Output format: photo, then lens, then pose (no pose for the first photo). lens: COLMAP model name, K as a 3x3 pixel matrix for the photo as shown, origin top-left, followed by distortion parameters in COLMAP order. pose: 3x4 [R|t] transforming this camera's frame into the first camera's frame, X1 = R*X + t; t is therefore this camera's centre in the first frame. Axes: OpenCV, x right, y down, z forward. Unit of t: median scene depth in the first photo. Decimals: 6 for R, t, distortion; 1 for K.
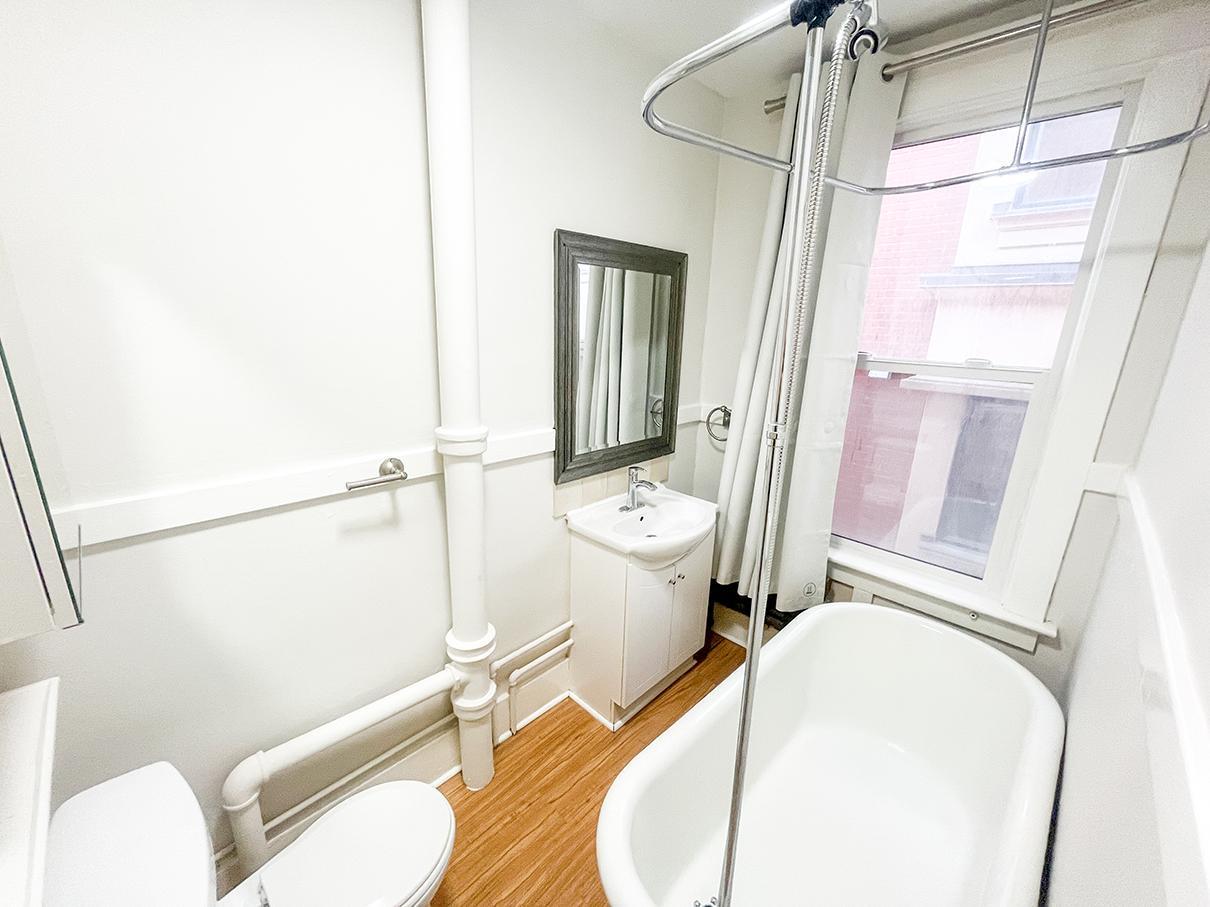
lens RADIAL K [[494.0, 0, 604.6], [0, 494.0, 457.1], [0, 0, 1]] dist [0.000815, -0.000611]
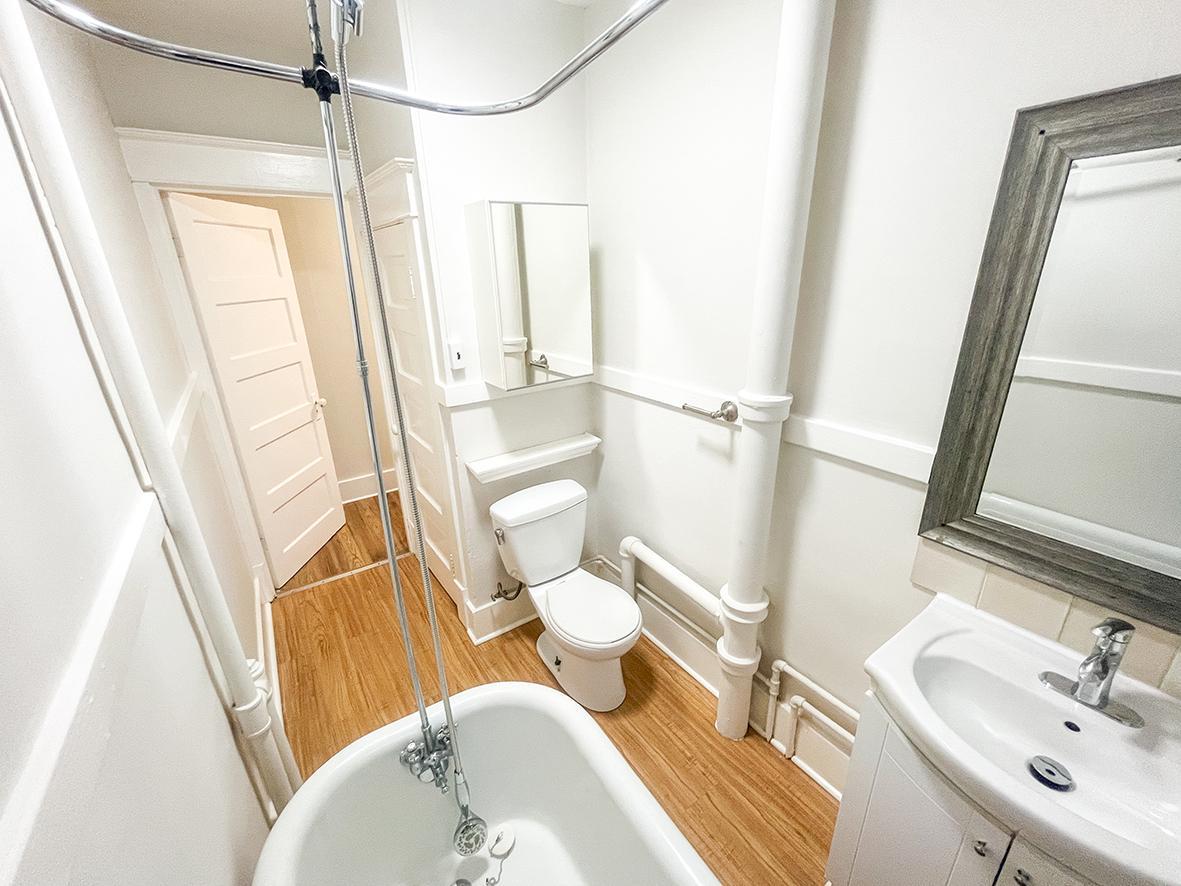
lens RADIAL K [[482.2, 0, 590.1], [0, 482.2, 446.6], [0, 0, 1]] dist [0.000815, -0.000611]
pose [[-0.185270, 0.313637, -0.931293, 0.579173], [-0.253002, 0.900528, 0.353608, -0.176776], [0.949560, 0.301132, -0.087490, 0.651090]]
